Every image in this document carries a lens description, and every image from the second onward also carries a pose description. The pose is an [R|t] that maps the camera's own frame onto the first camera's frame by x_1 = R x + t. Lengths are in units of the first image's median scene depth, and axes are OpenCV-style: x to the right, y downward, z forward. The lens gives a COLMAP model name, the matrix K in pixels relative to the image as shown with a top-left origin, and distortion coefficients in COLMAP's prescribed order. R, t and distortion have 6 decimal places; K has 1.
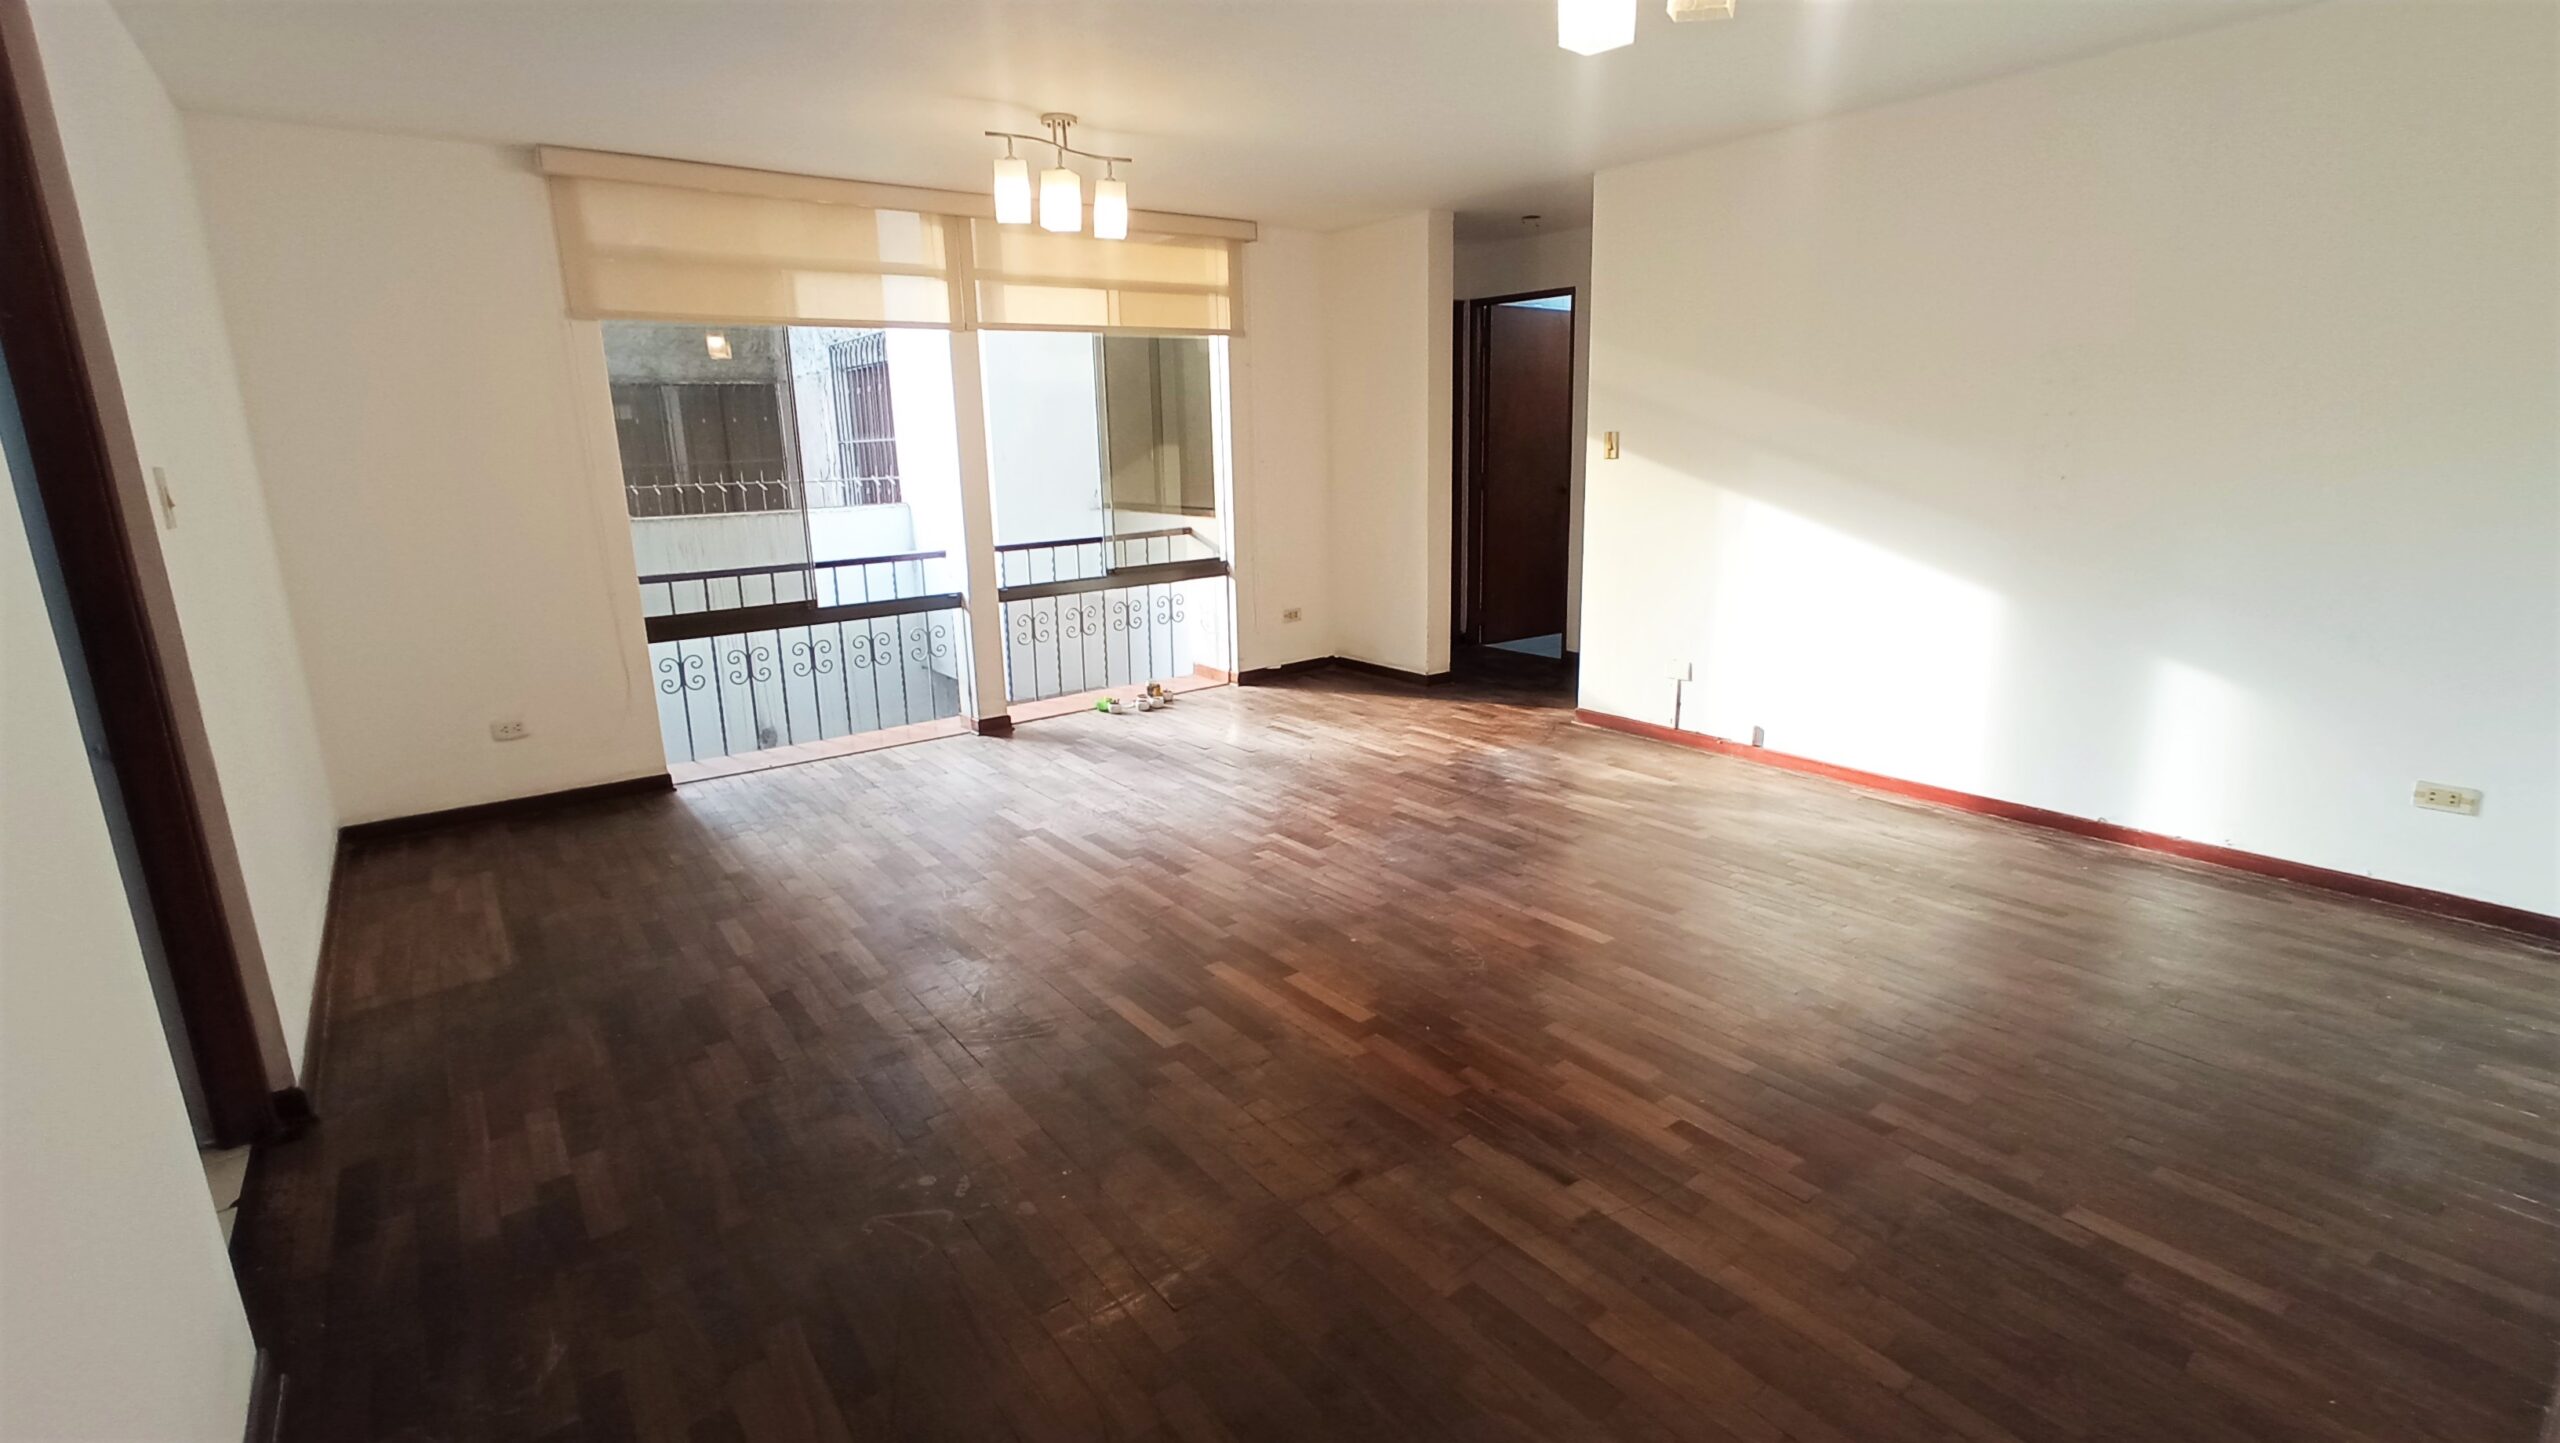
lens RADIAL K [[1153.1, 0, 1280.0], [0, 1153.1, 721.5], [0, 0, 1]] dist [-0.058208, 0.000025]
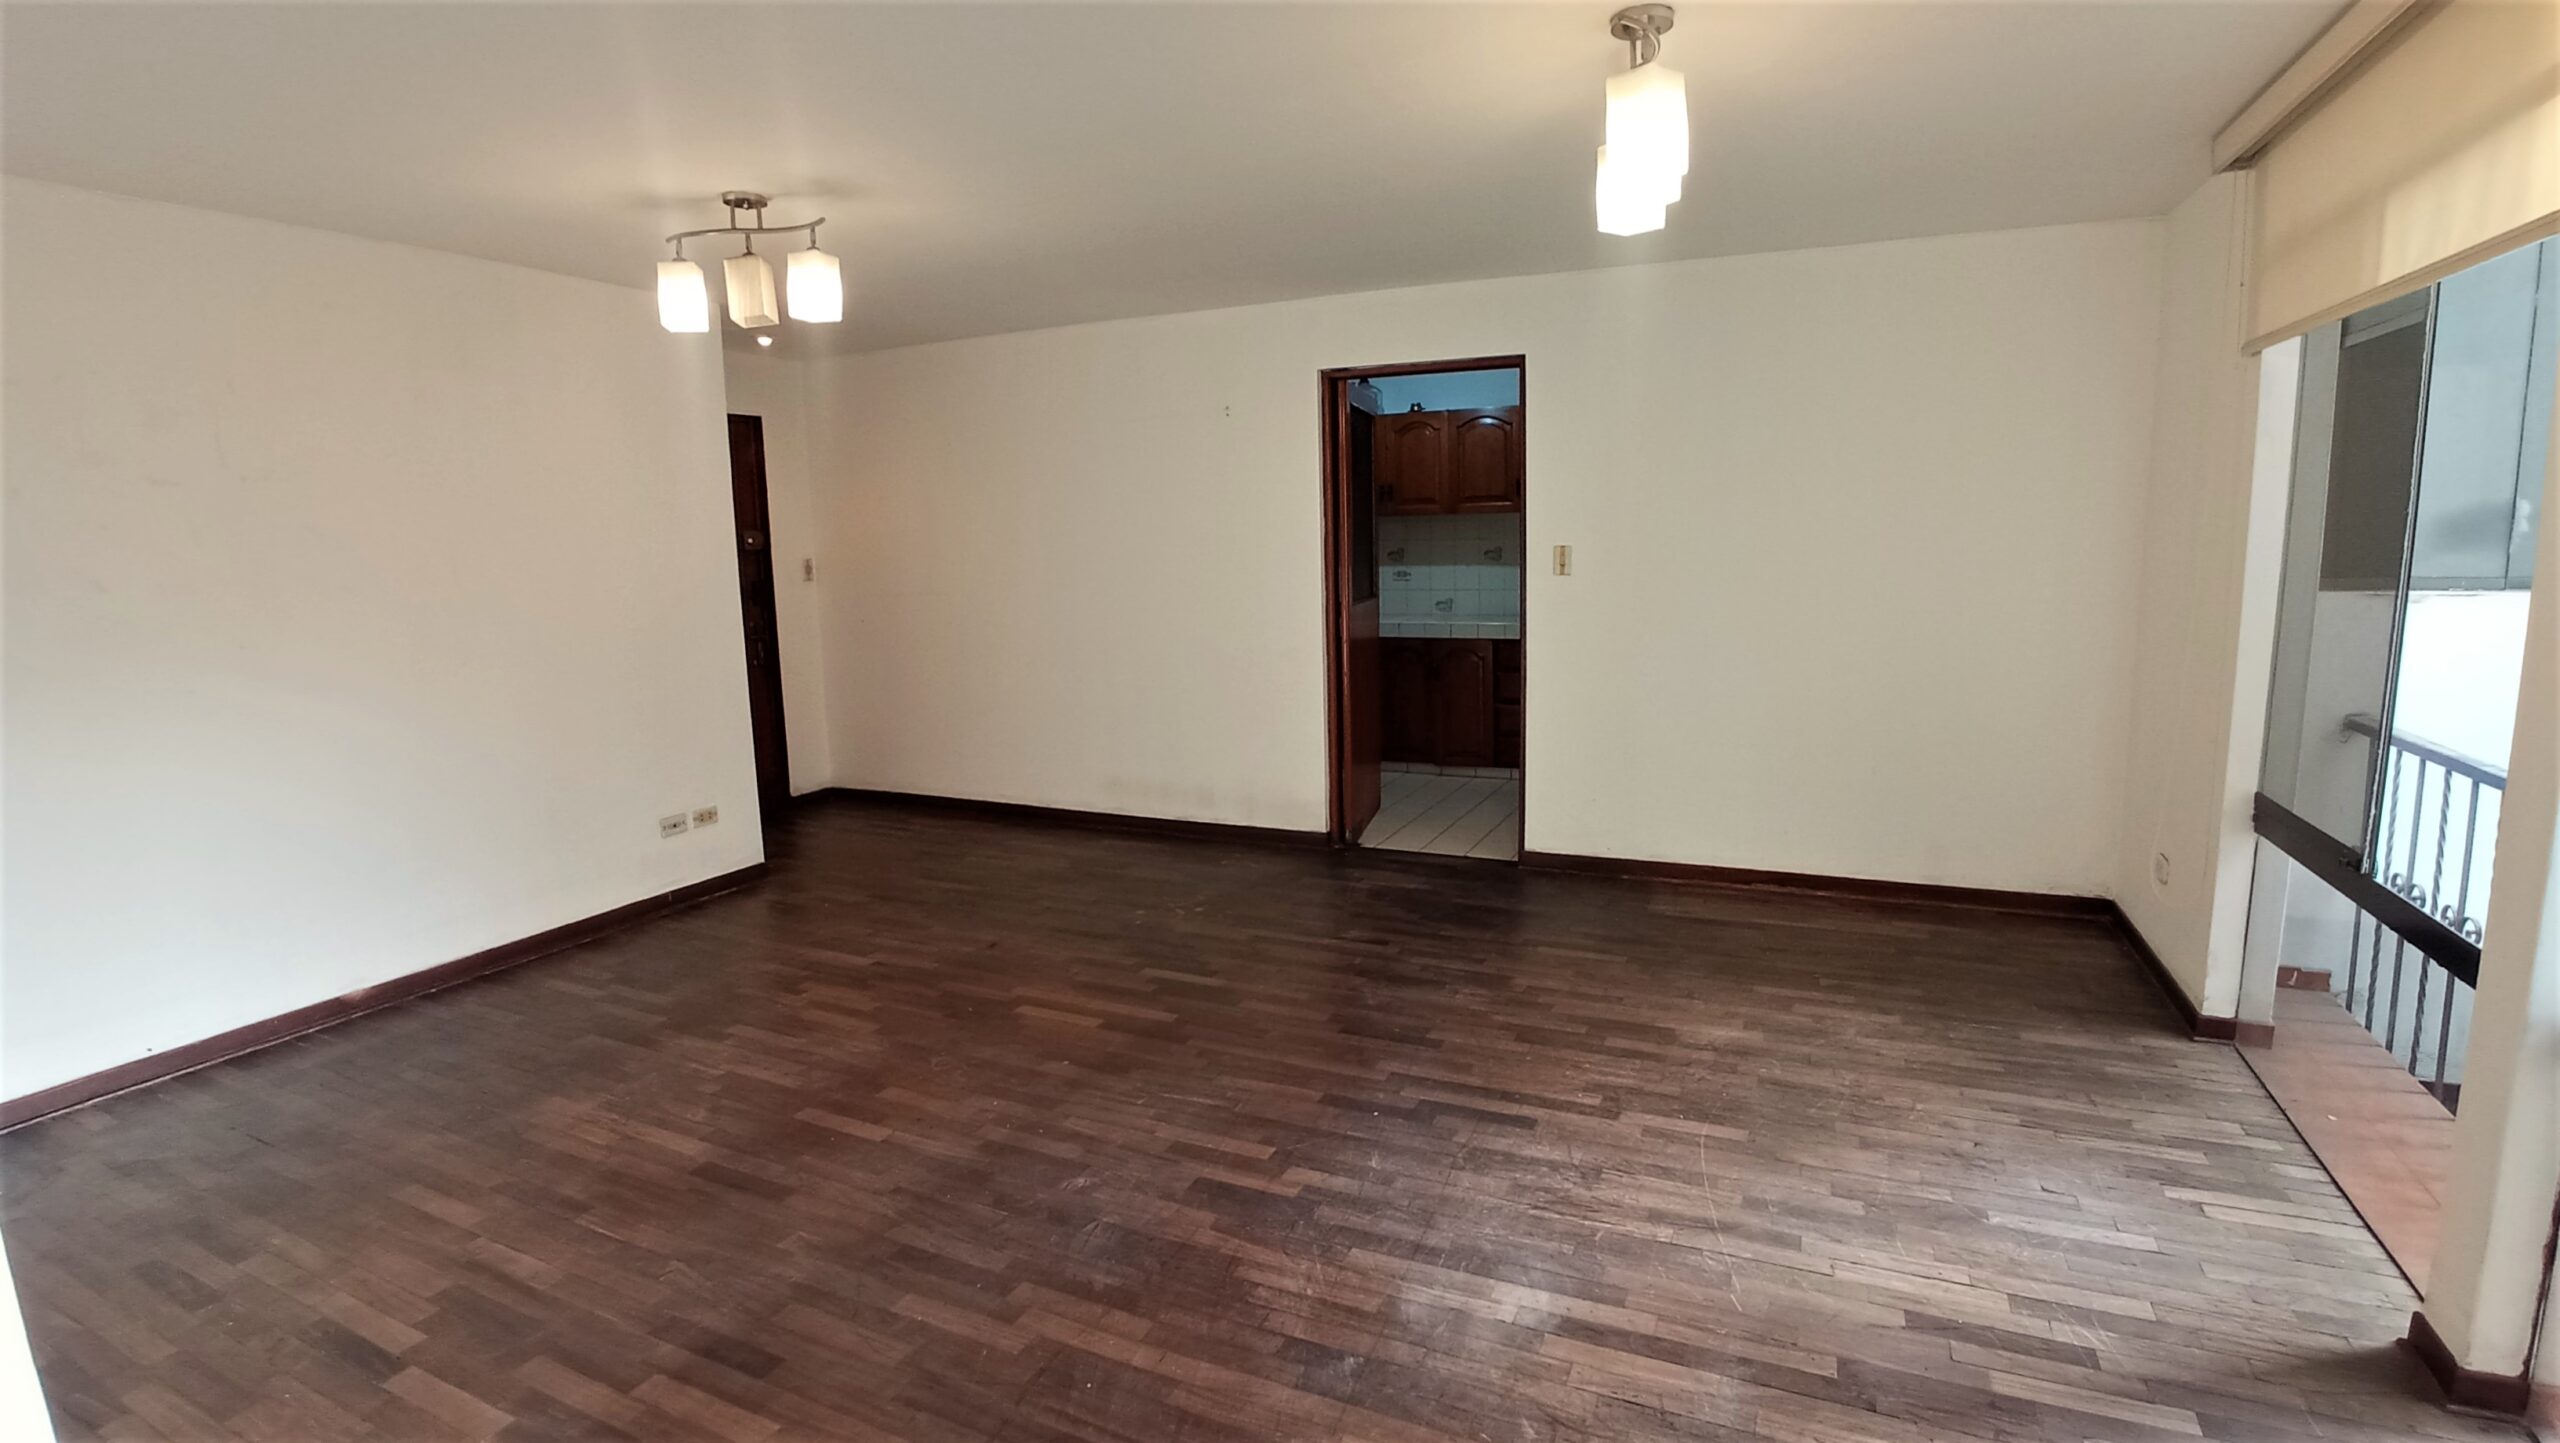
lens RADIAL K [[1137.5, 0, 1280.8], [0, 1137.5, 790.4], [0, 0, 1]] dist [-0.088251, 0.000283]
pose [[-0.877395, 0.146015, -0.457009, 0.232414], [-0.073878, 0.900082, 0.429412, -0.339213], [0.474046, 0.410527, -0.778941, 1.302511]]
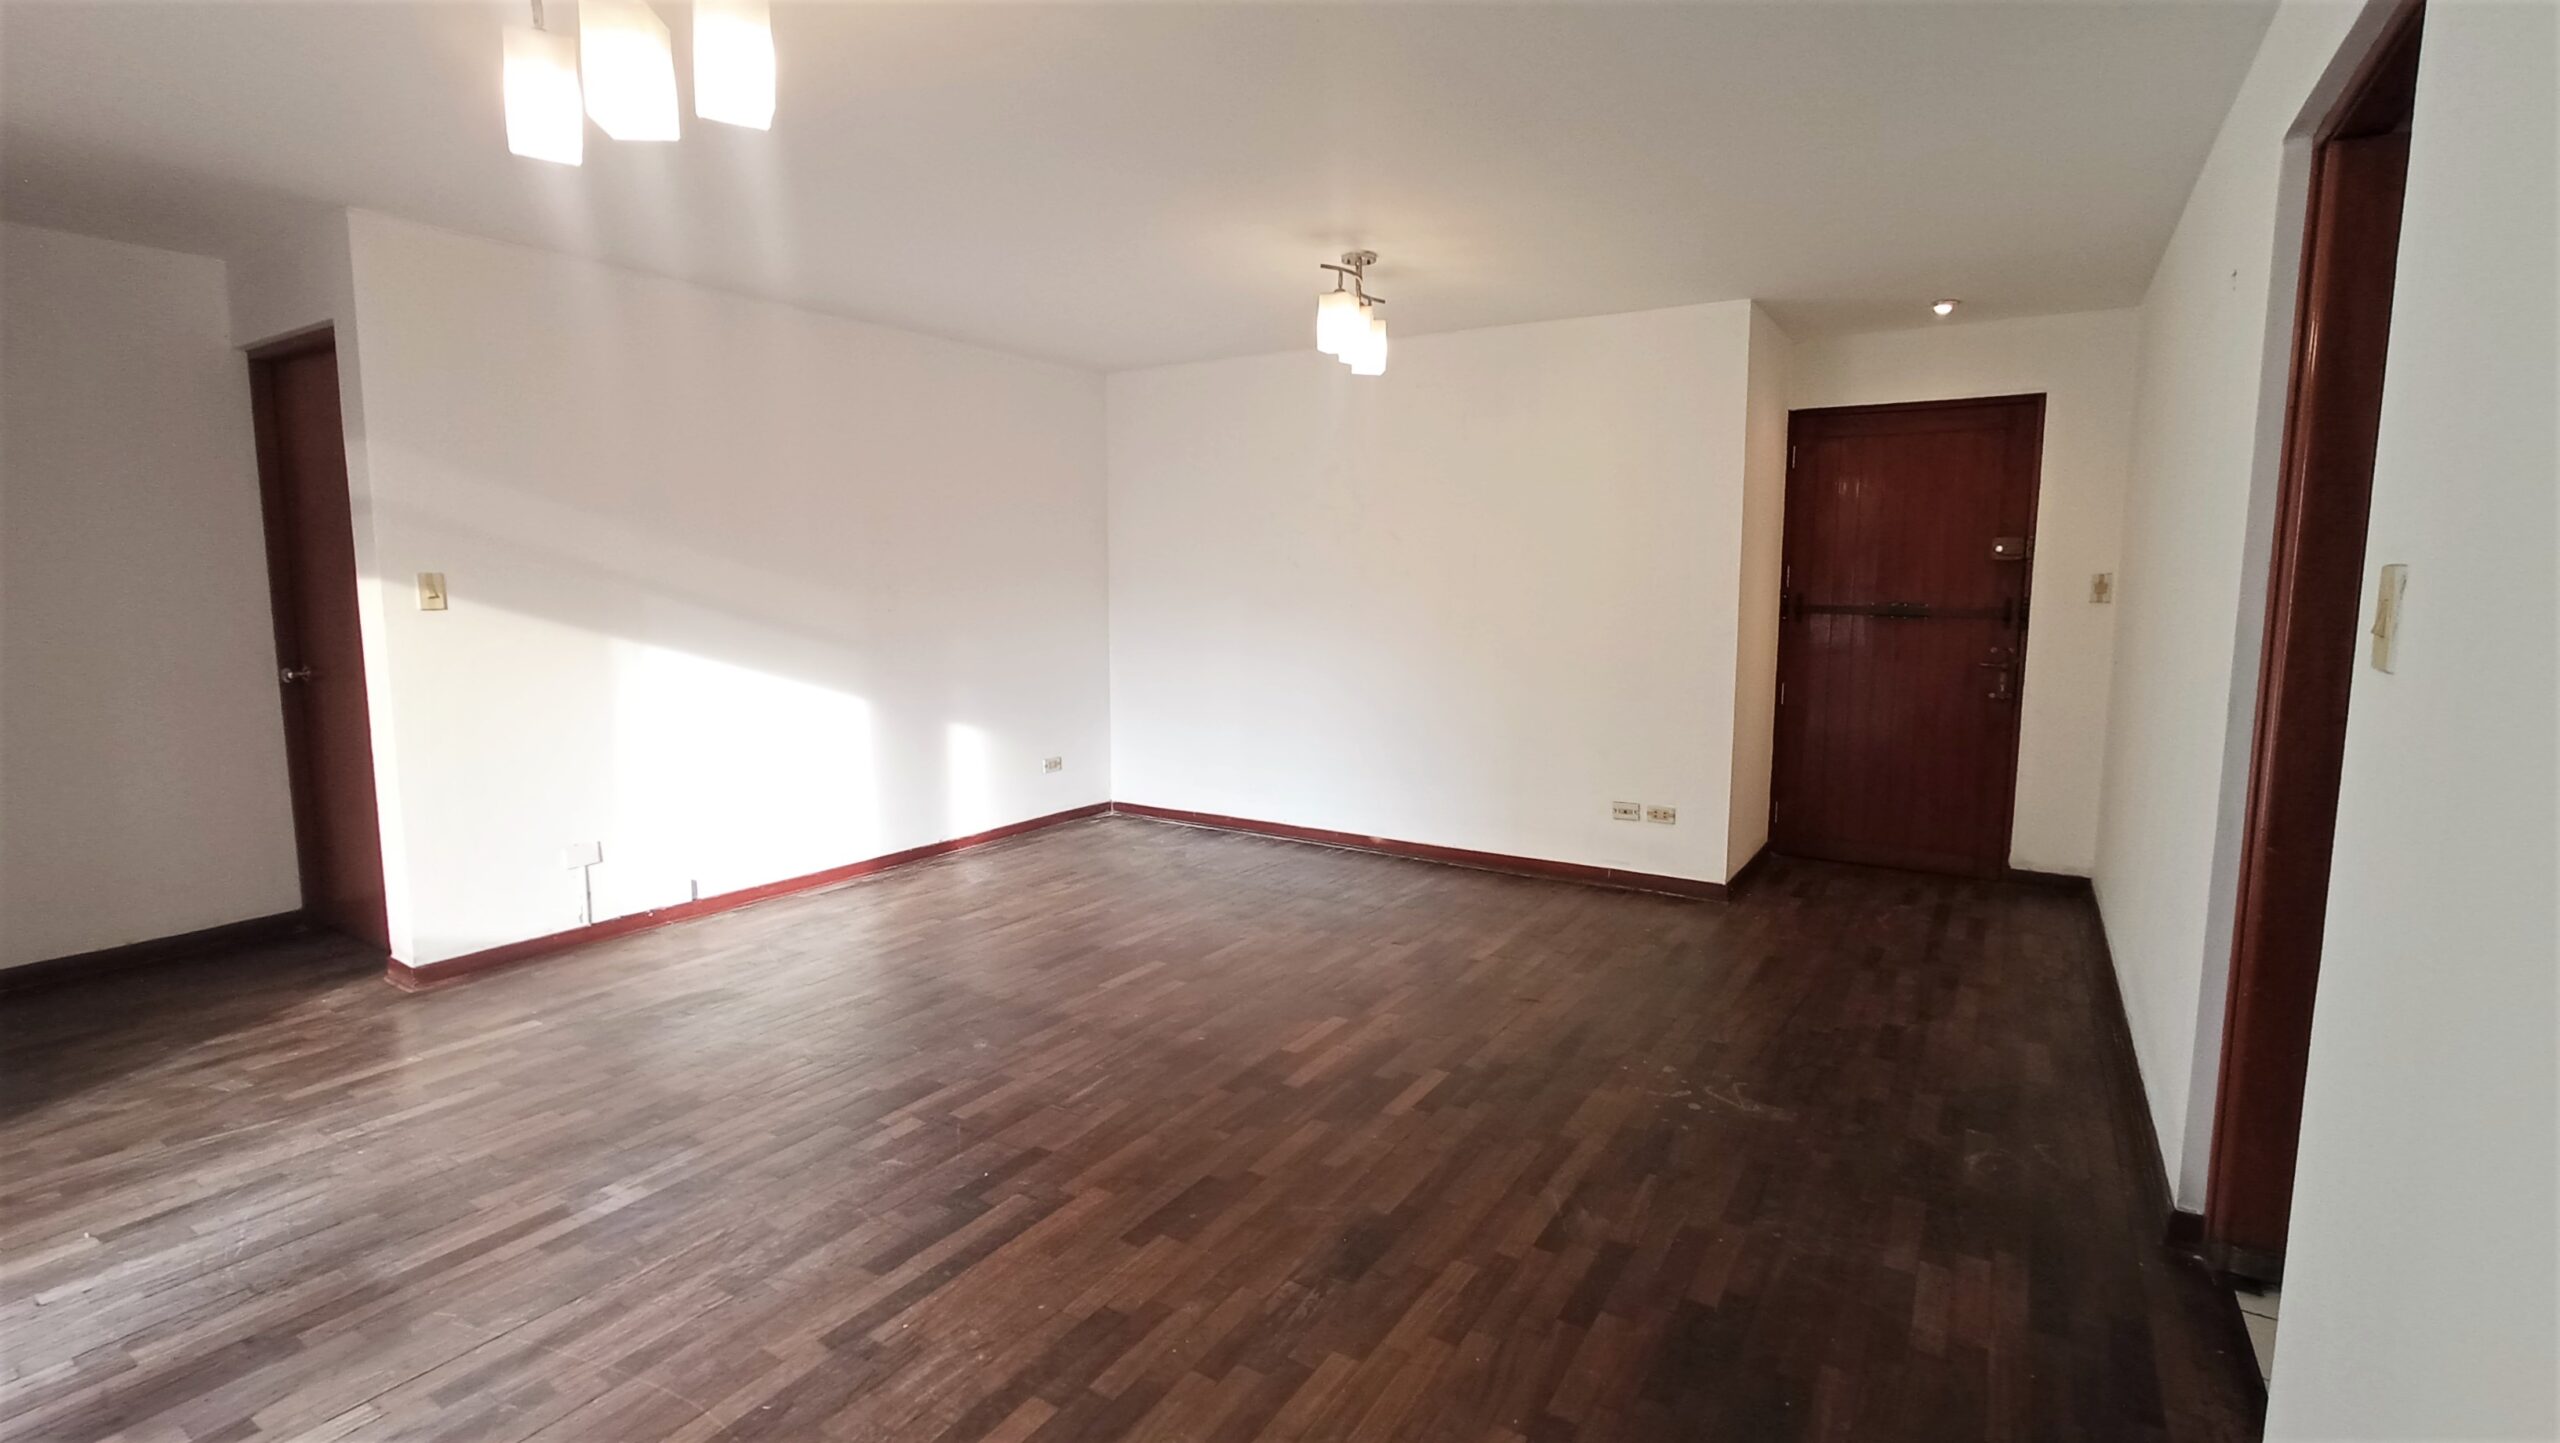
lens RADIAL K [[1153.3, 0, 1288.9], [0, 1153.3, 714.5], [0, 0, 1]] dist [-0.005412, 0.000431]
pose [[-0.354393, -0.079976, 0.931670, -0.682549], [0.233958, 0.957064, 0.171149, -0.187849], [-0.905356, 0.278626, -0.320466, 0.878749]]
